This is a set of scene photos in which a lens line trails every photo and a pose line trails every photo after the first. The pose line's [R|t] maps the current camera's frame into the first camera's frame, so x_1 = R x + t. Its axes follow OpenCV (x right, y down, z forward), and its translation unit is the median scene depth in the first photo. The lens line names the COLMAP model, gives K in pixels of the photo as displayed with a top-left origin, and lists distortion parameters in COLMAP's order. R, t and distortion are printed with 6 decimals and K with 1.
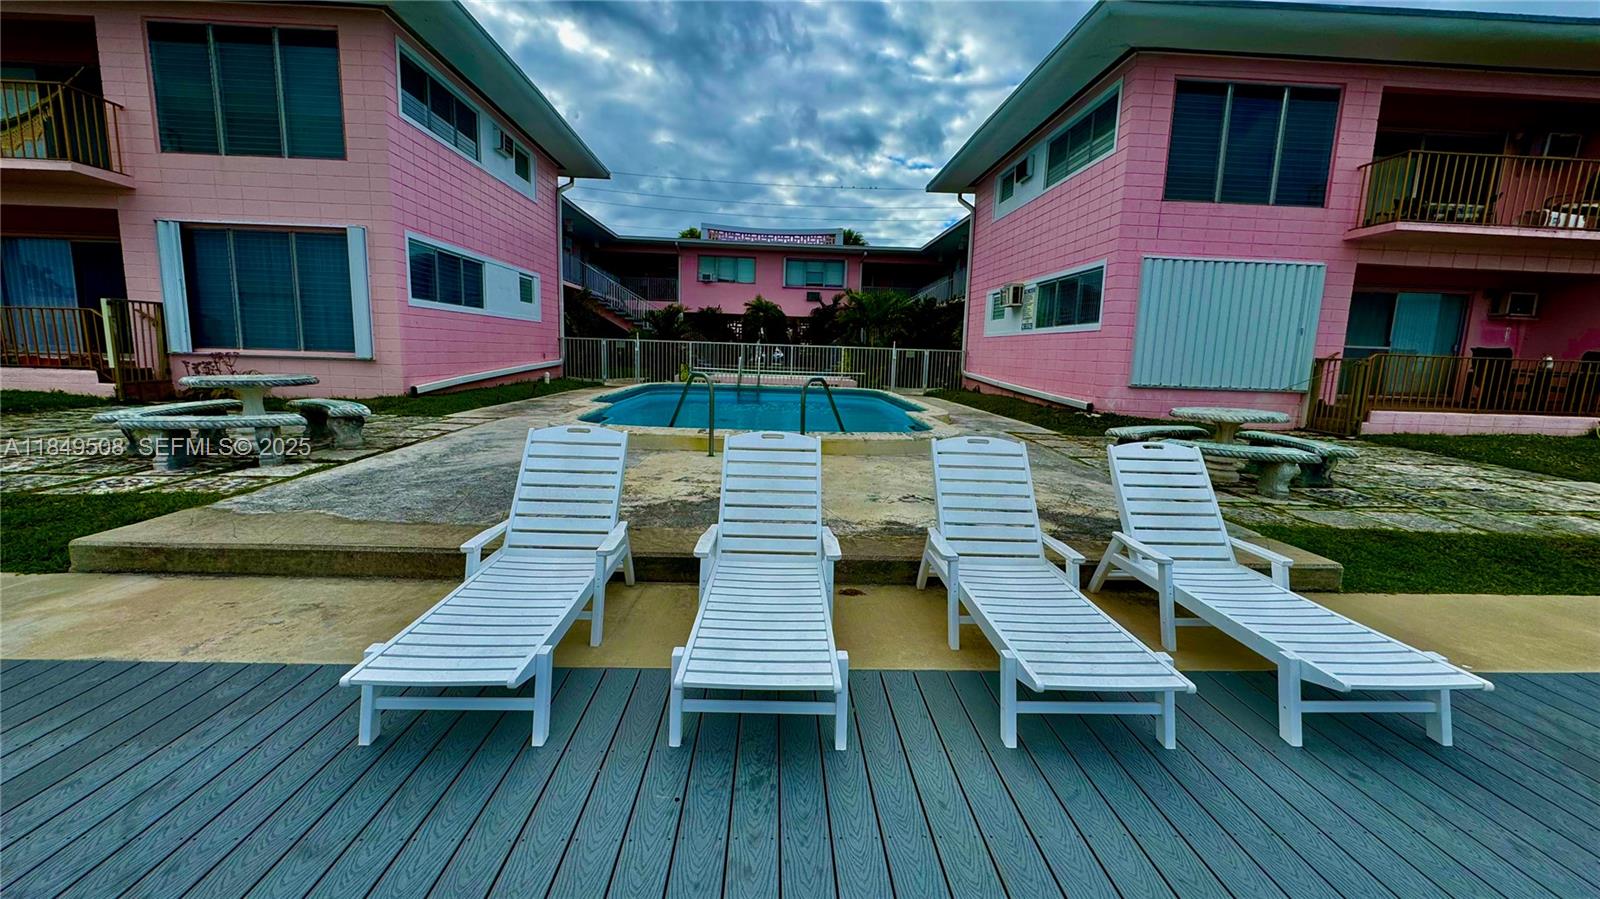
lens RADIAL K [[637.6, 0, 797.7], [0, 637.6, 448.0], [0, 0, 1]] dist [-0.001867, 0.000025]
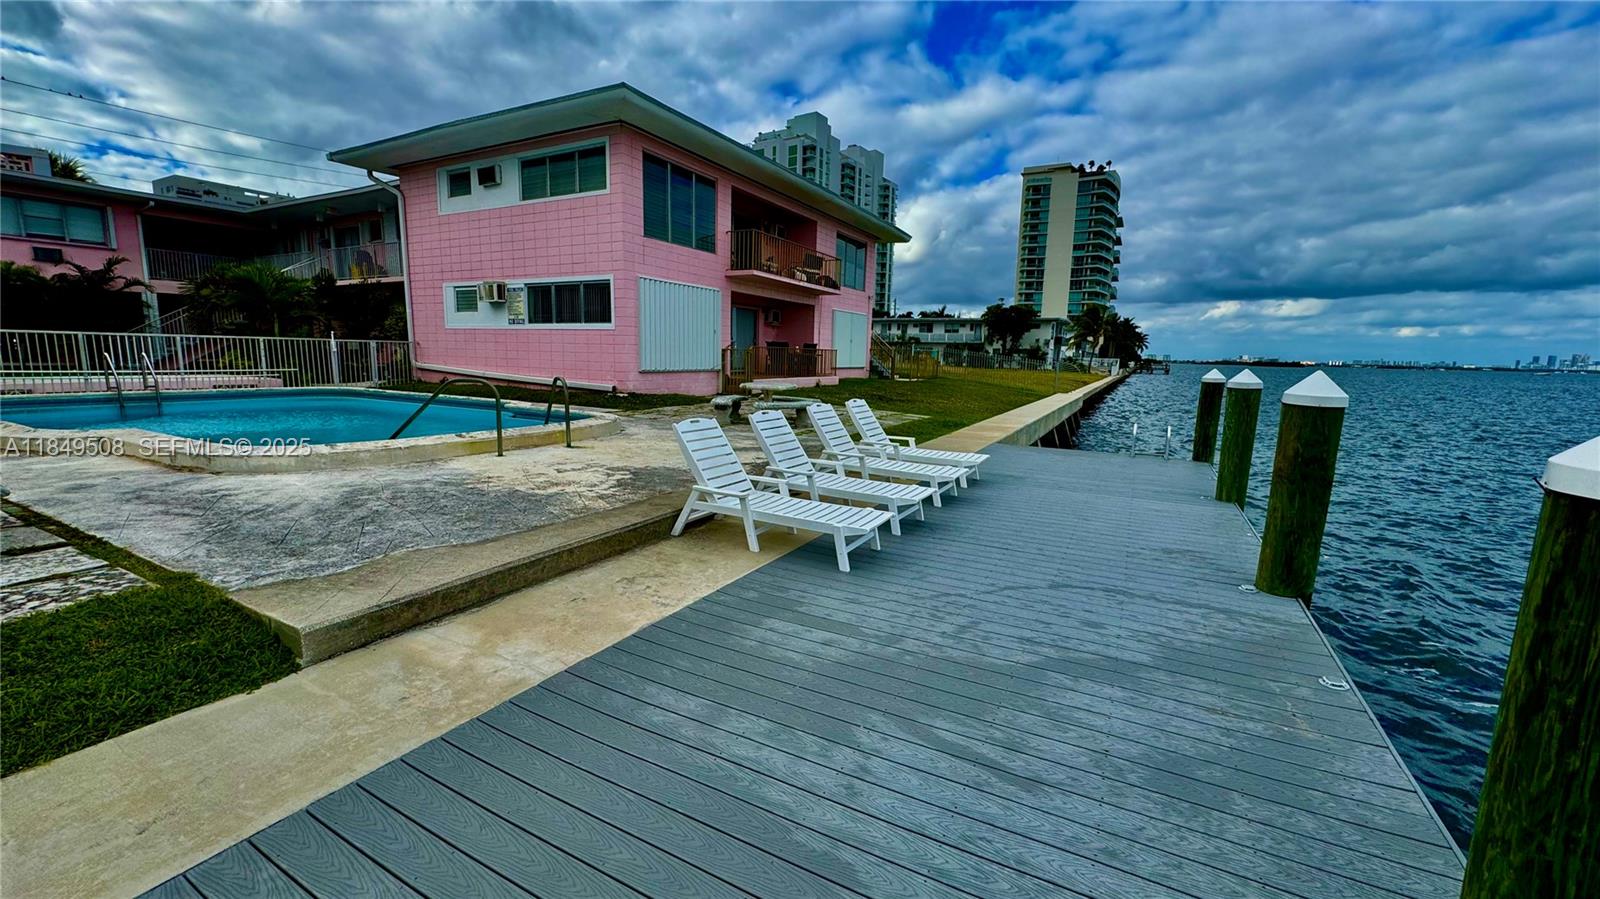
lens RADIAL K [[637.5, 0, 801.8], [0, 637.5, 449.2], [0, 0, 1]] dist [-0.003584, 0.000116]
pose [[0.507582, -0.147519, 0.848881, -0.435604], [0.121551, 0.987641, 0.098952, -0.023548], [-0.852986, 0.052956, 0.519240, 0.010774]]
